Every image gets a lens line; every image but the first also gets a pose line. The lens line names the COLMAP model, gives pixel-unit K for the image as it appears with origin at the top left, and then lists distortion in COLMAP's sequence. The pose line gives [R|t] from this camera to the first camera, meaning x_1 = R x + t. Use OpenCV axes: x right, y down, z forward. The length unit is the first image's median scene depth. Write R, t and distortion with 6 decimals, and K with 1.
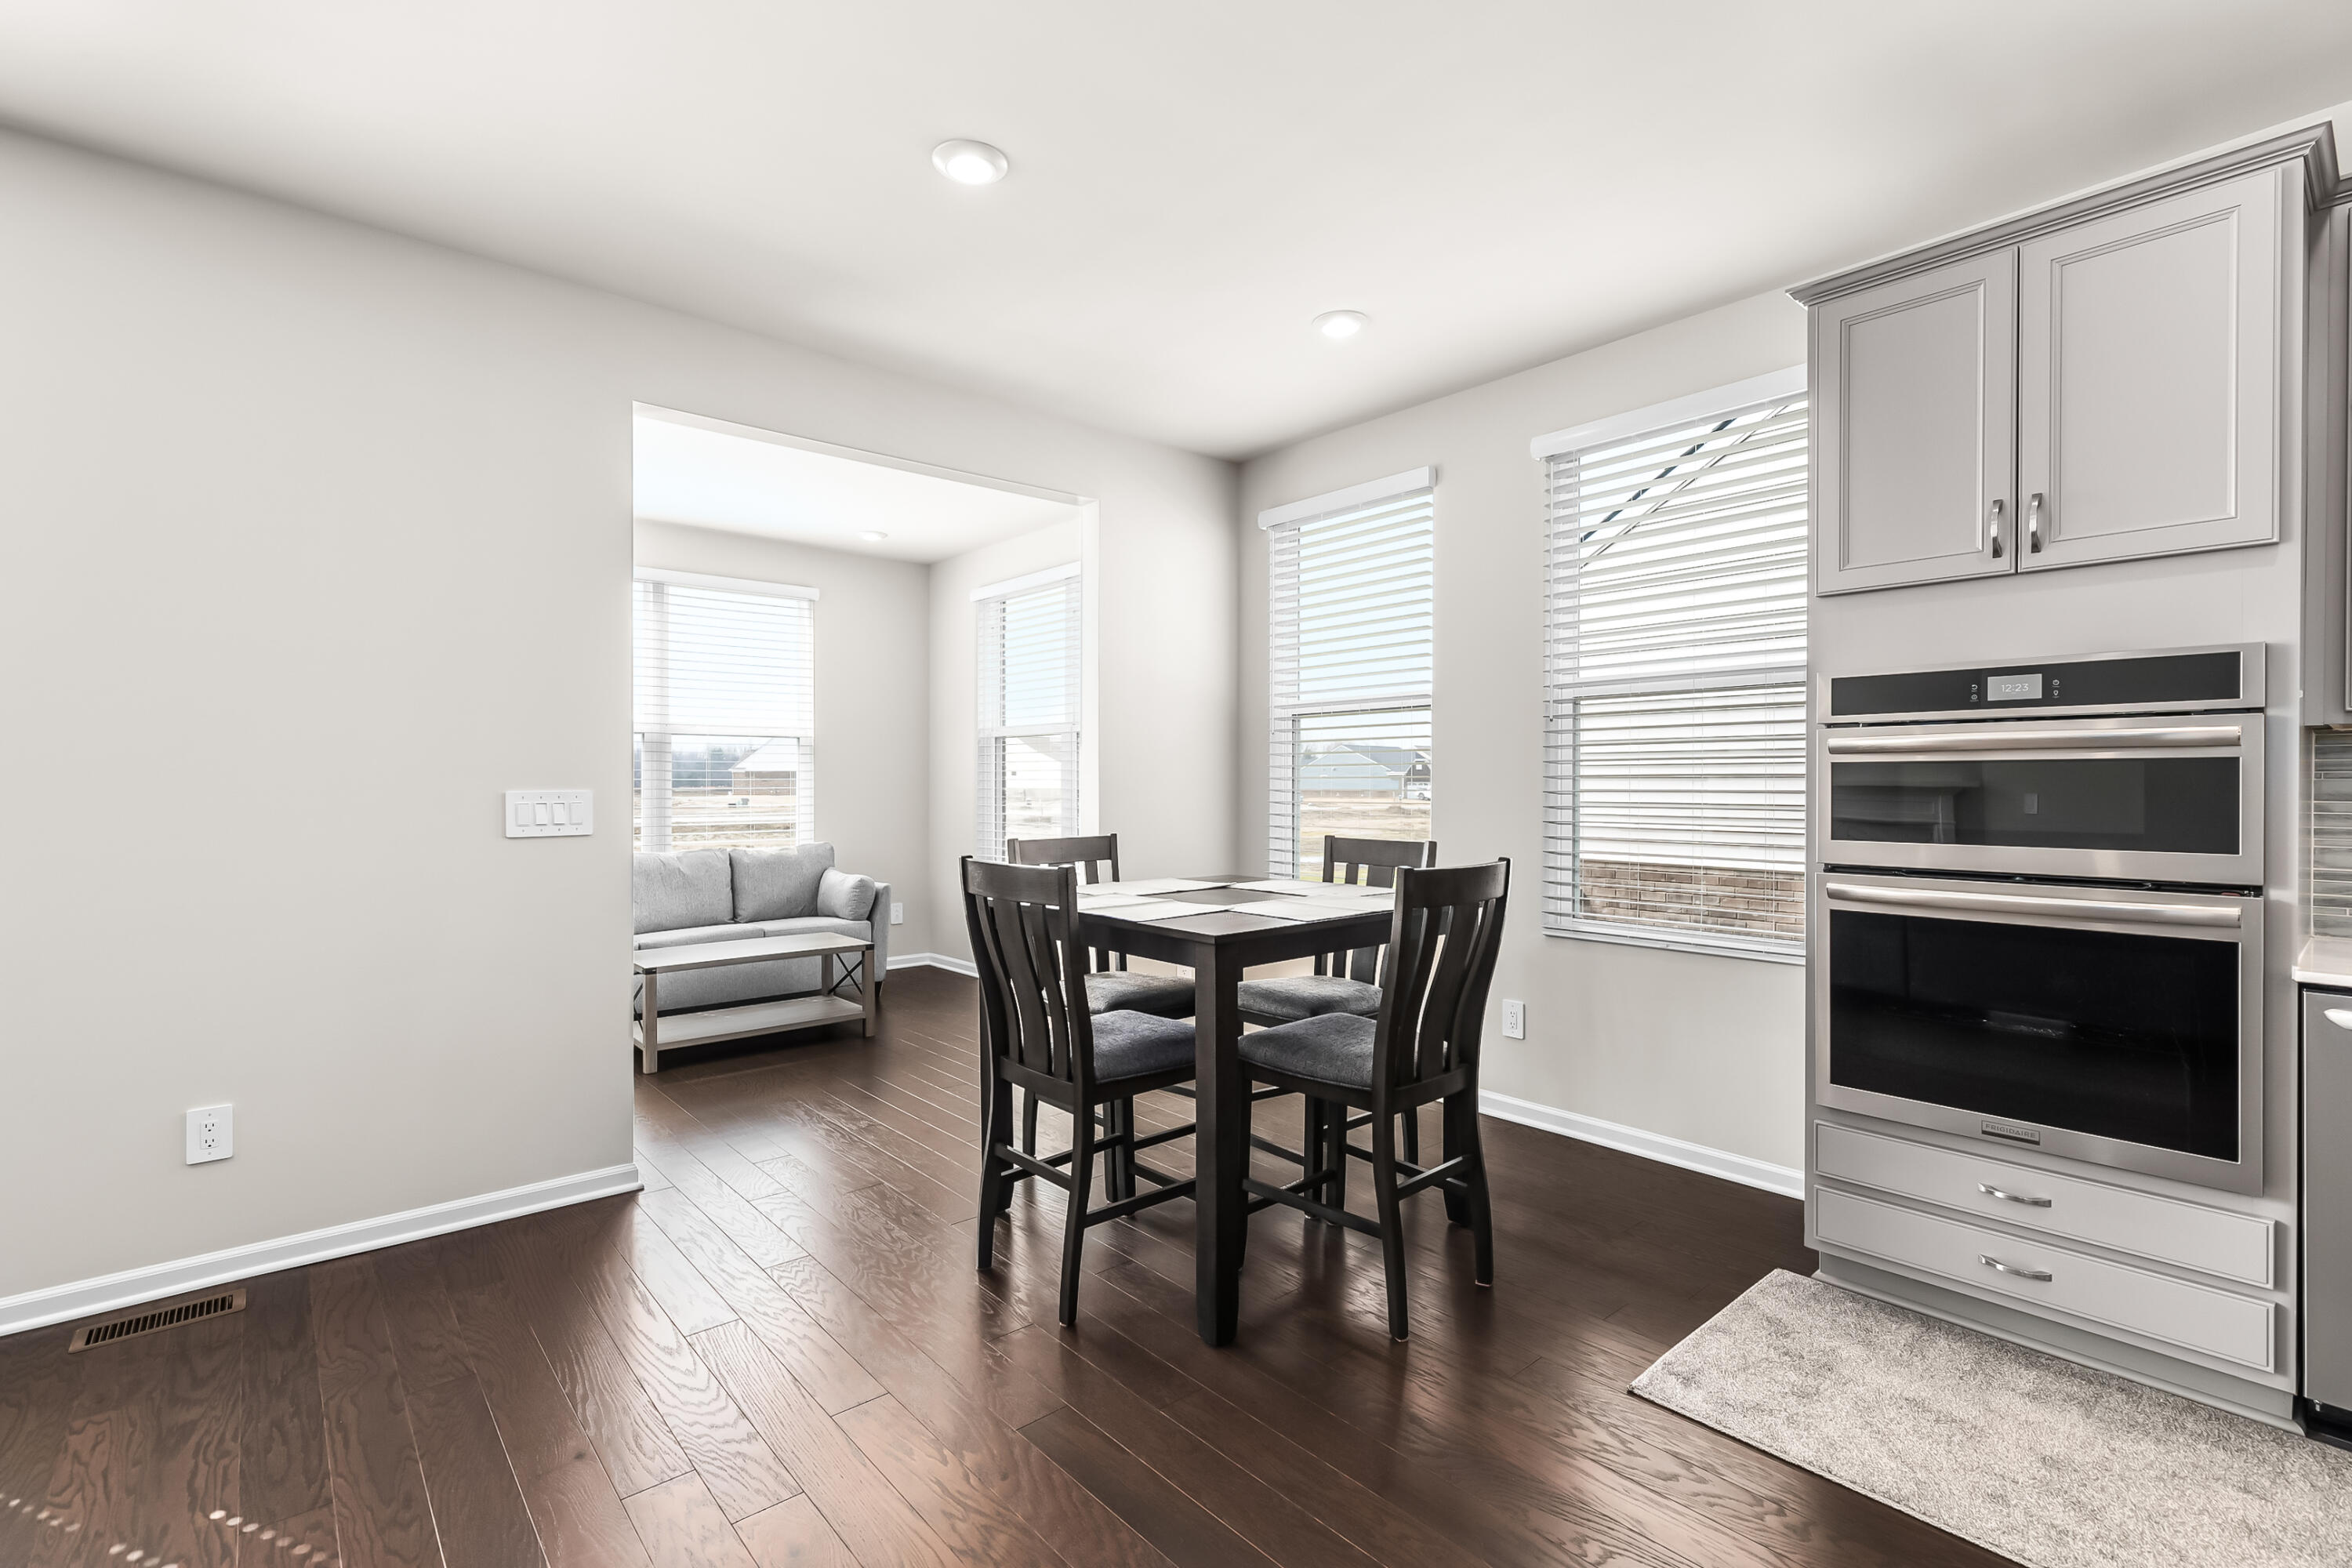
lens RADIAL K [[1053.8, 0, 1179.8], [0, 1053.8, 786.0], [0, 0, 1]] dist [0.001455, -0.000160]
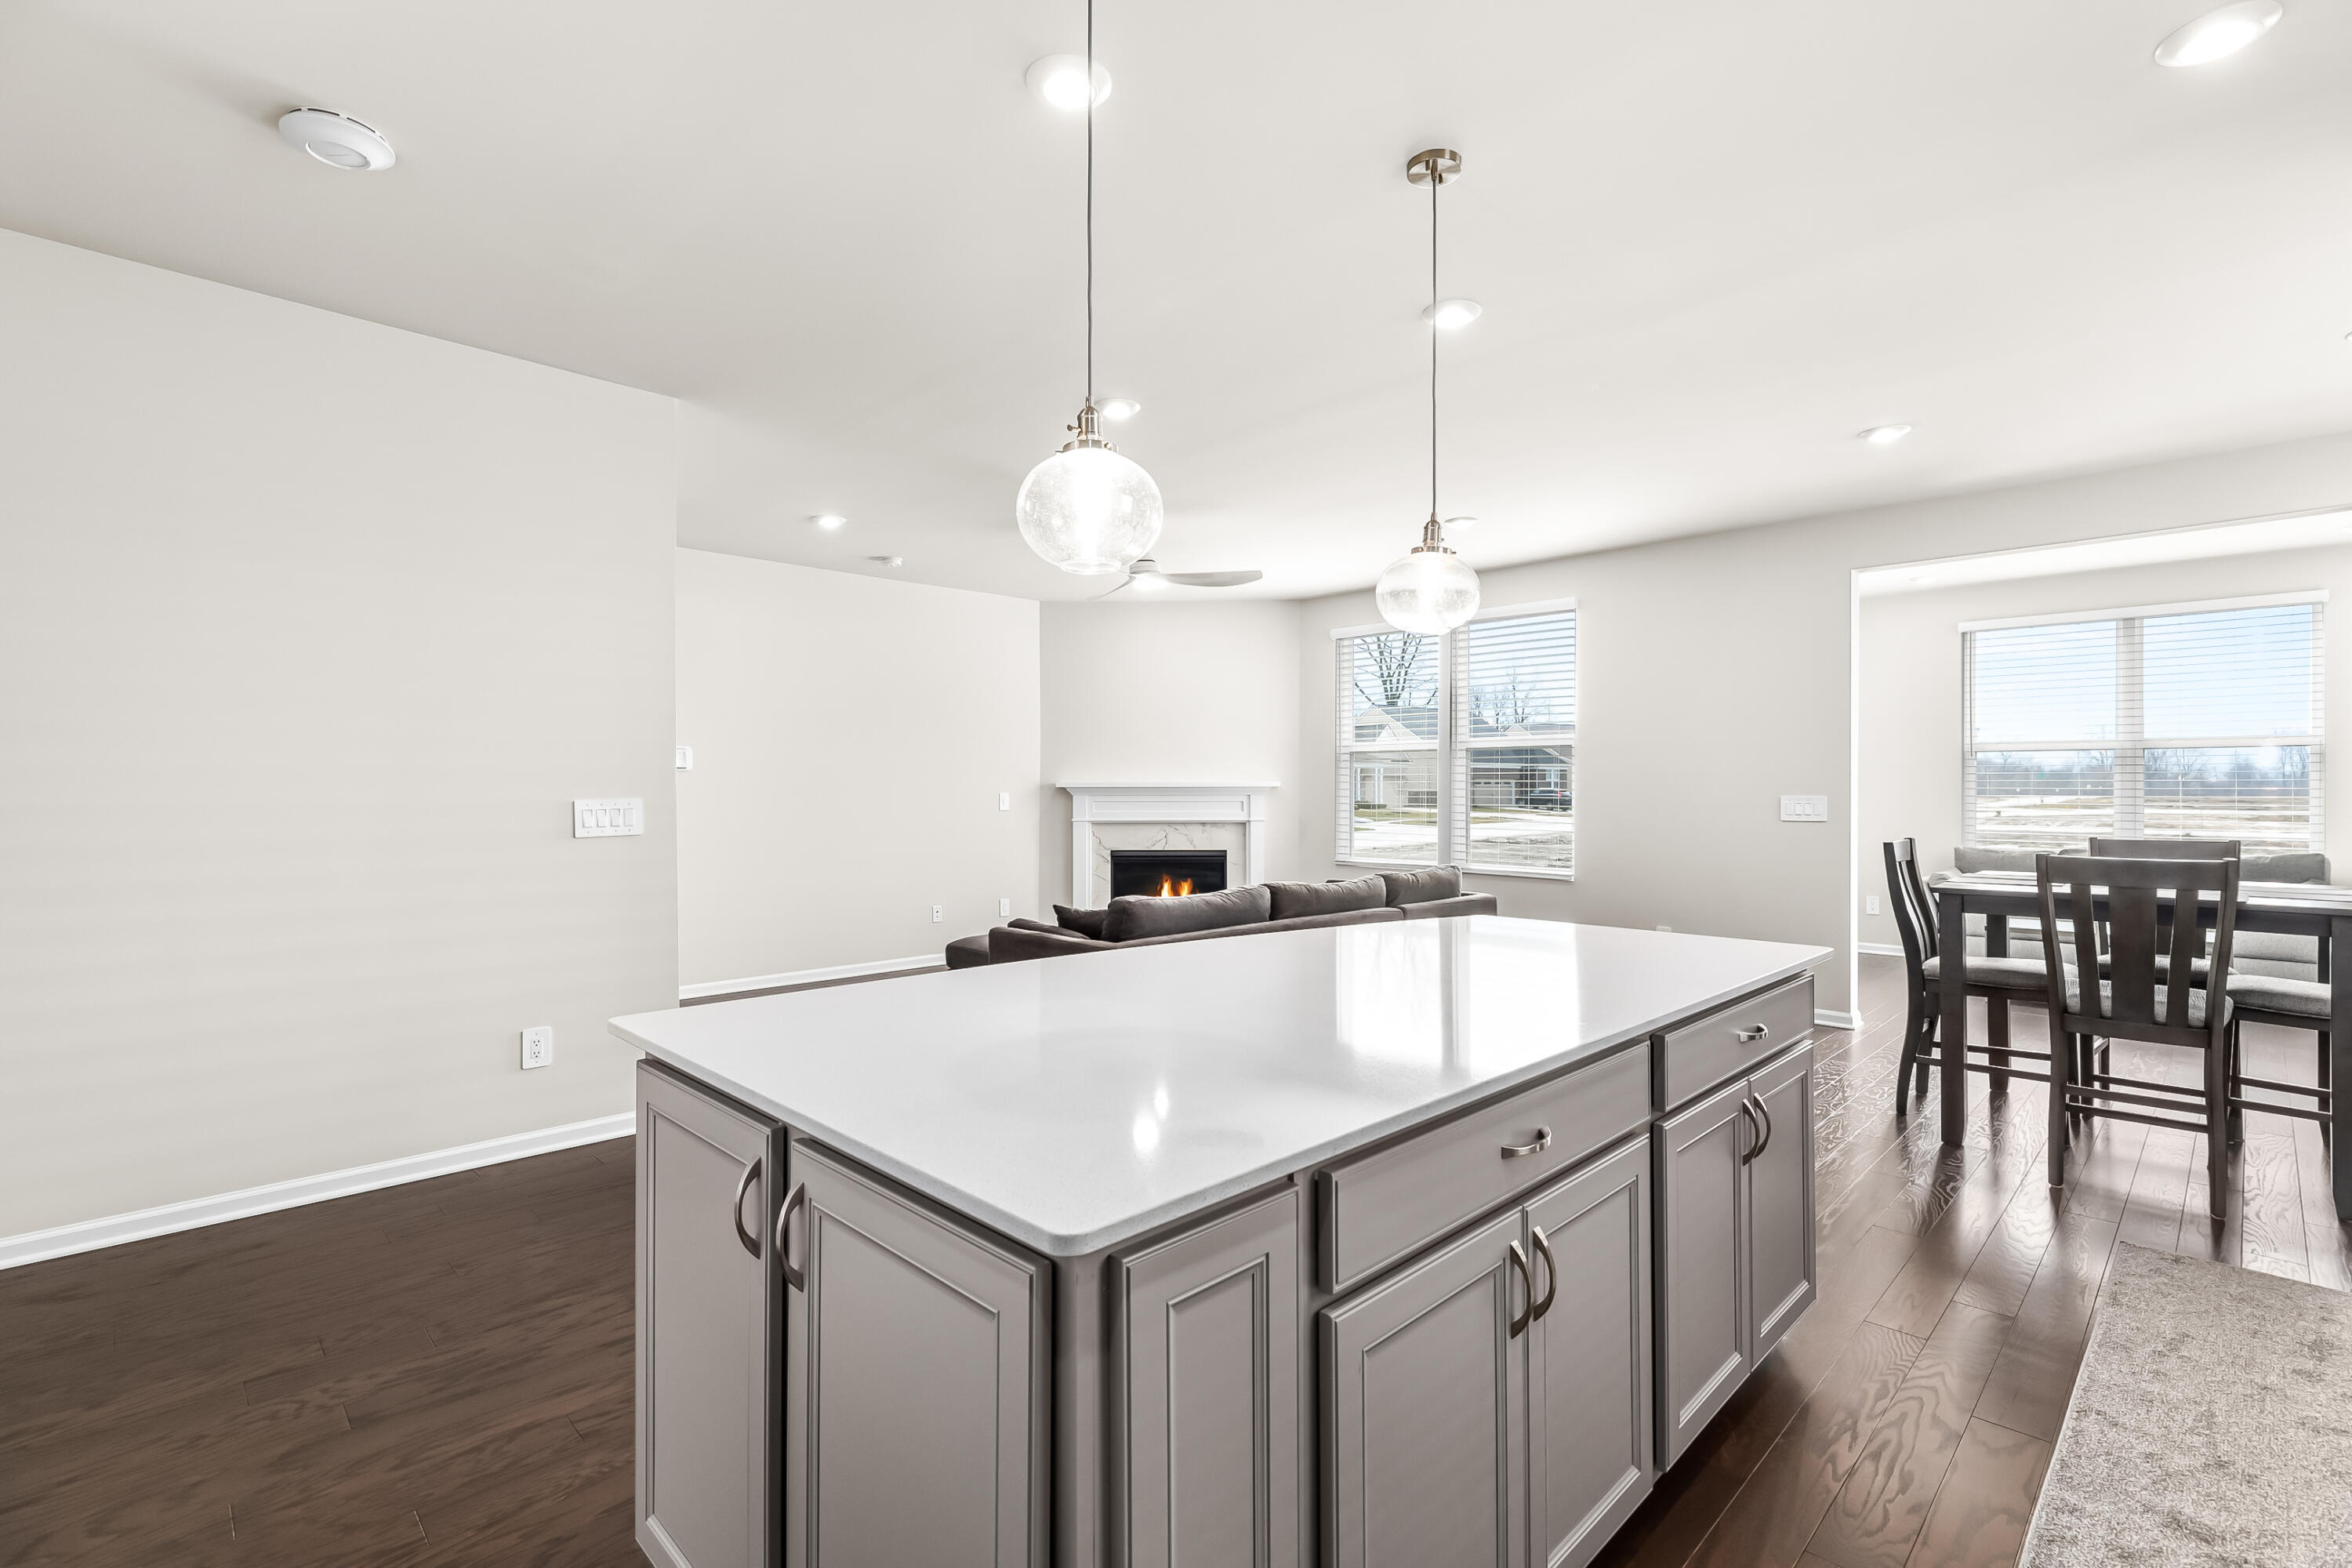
lens RADIAL K [[1053.8, 0, 1179.8], [0, 1053.8, 786.0], [0, 0, 1]] dist [0.001455, -0.000160]
pose [[0.059074, -0.002639, -0.998250, 1.613934], [-0.002733, 0.999992, -0.002806, -0.008314], [0.998250, 0.002894, 0.059066, -0.274123]]
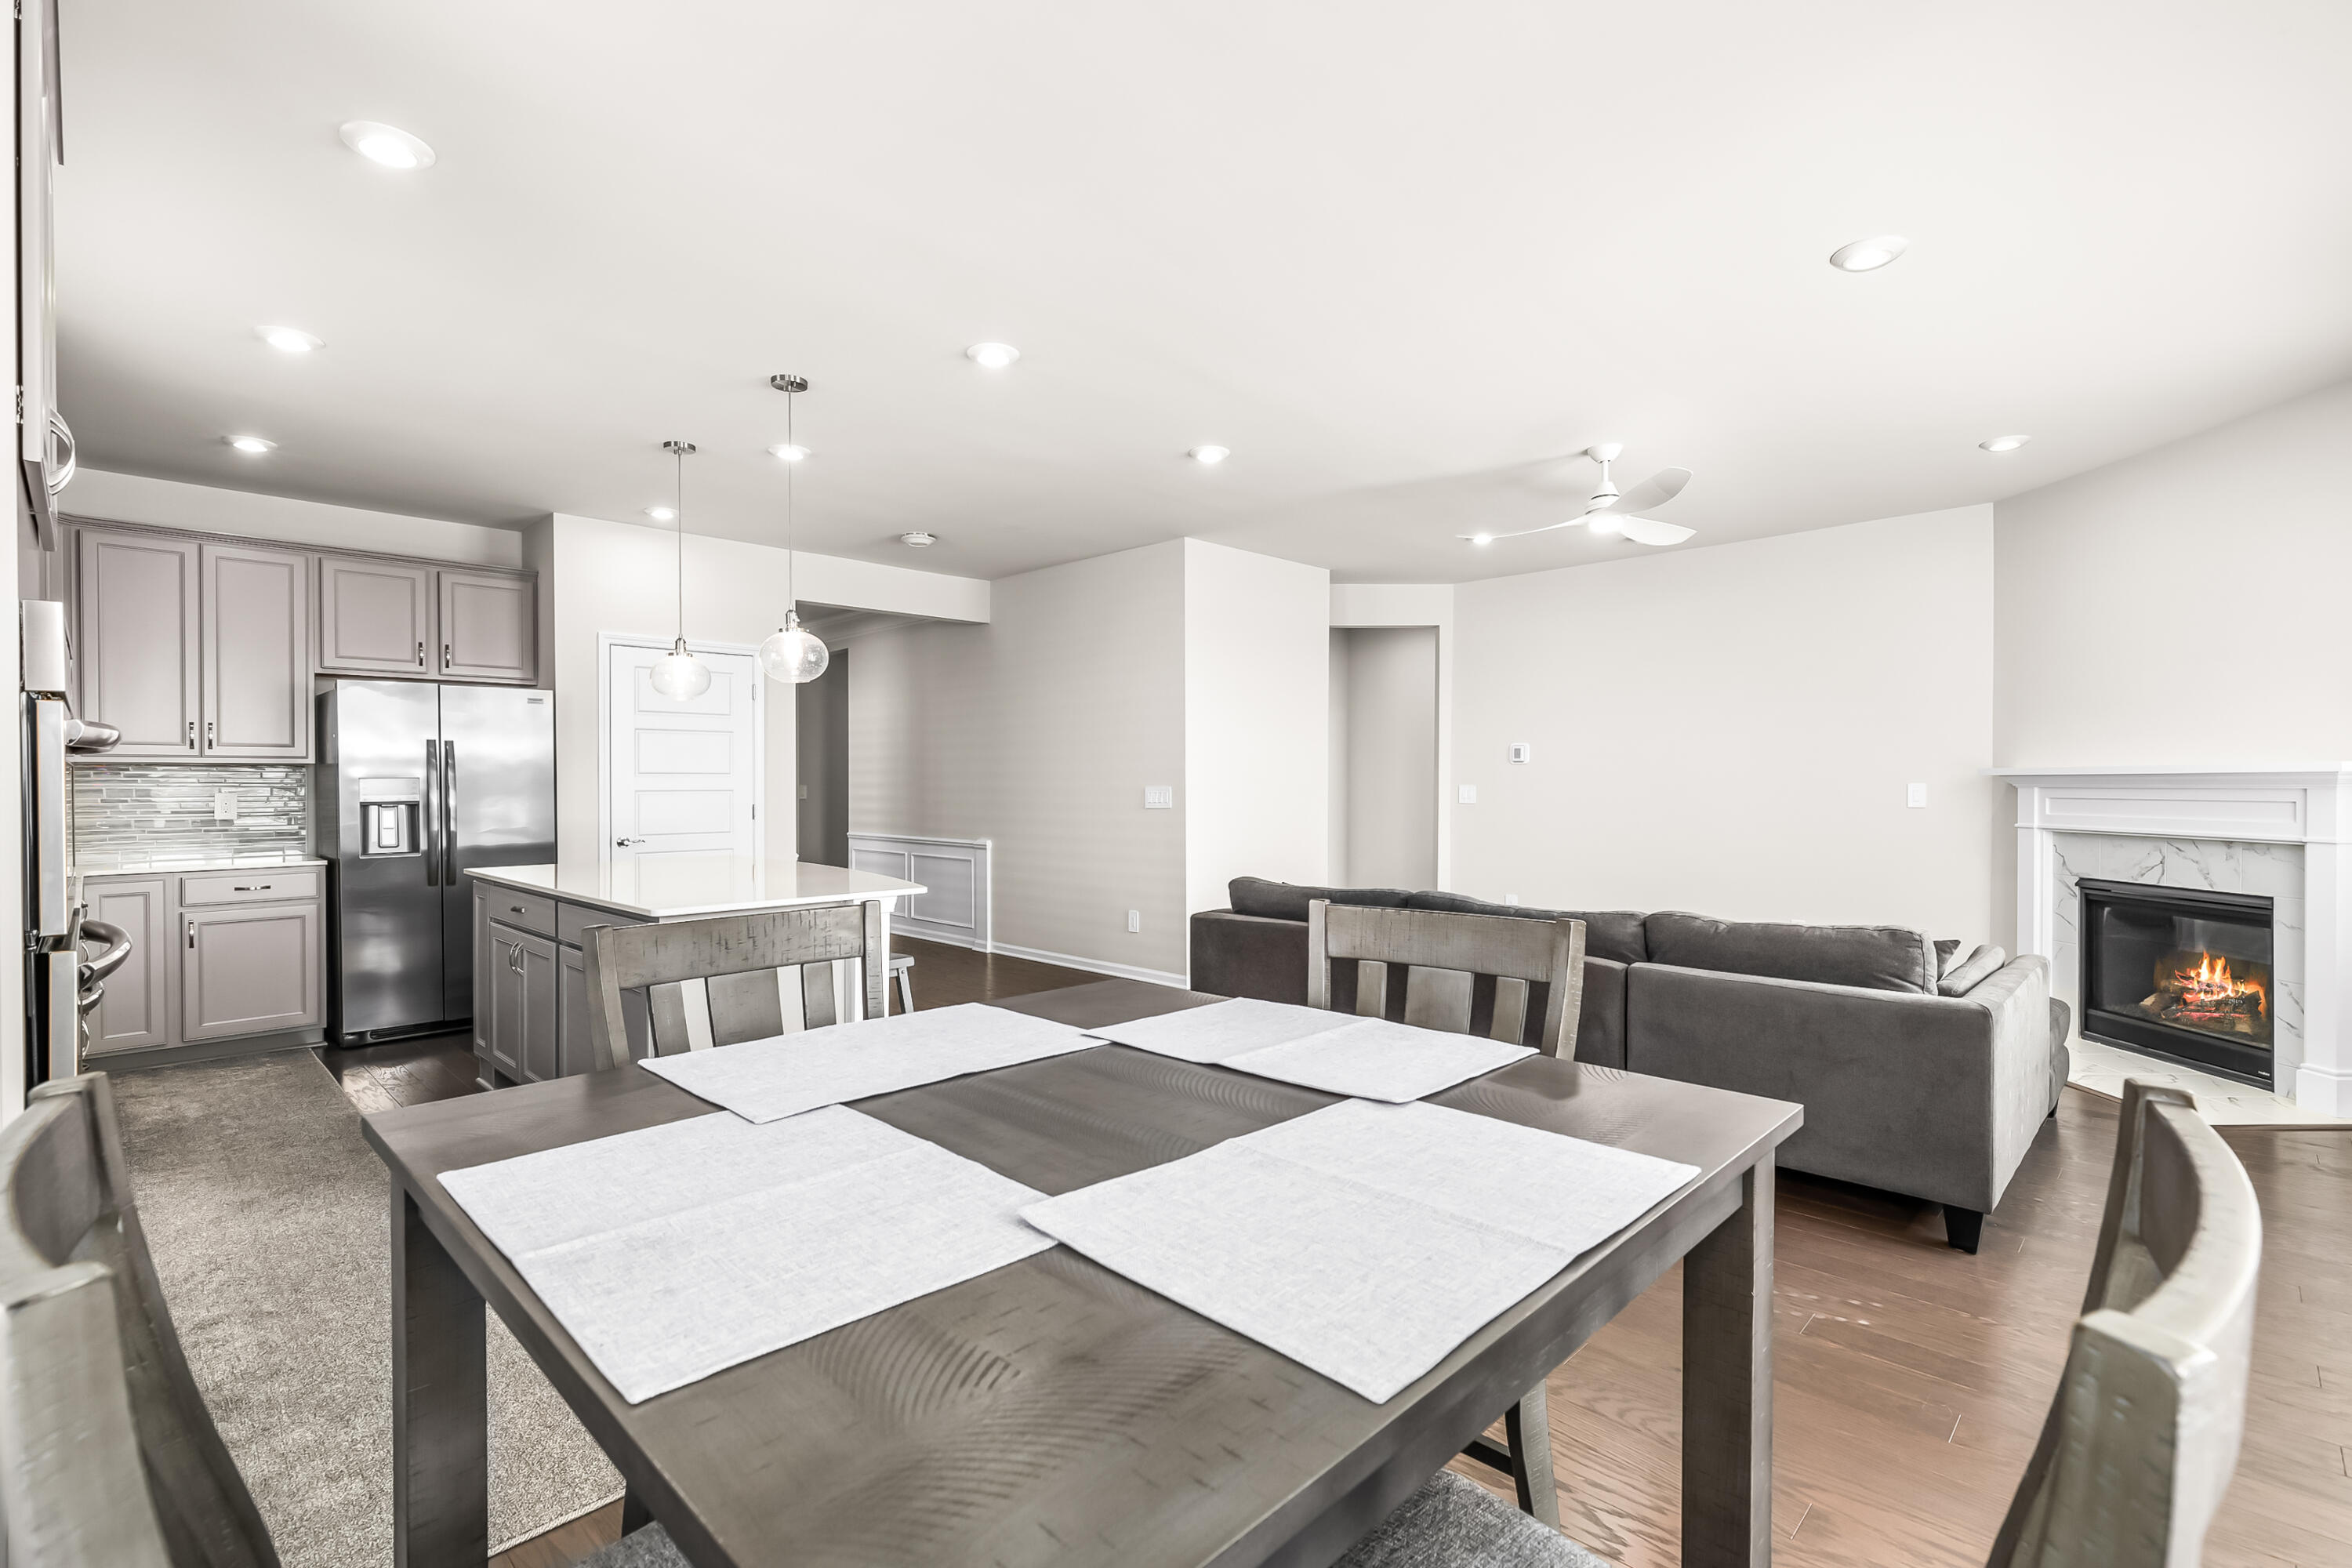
lens RADIAL K [[1063.1, 0, 1182.2], [0, 1063.1, 784.9], [0, 0, 1]] dist [0.001998, 0.000110]
pose [[-0.996991, 0.003932, -0.077422, 0.047115], [0.003453, 0.999974, 0.006316, -0.013579], [0.077444, 0.006029, -0.996978, 1.808639]]
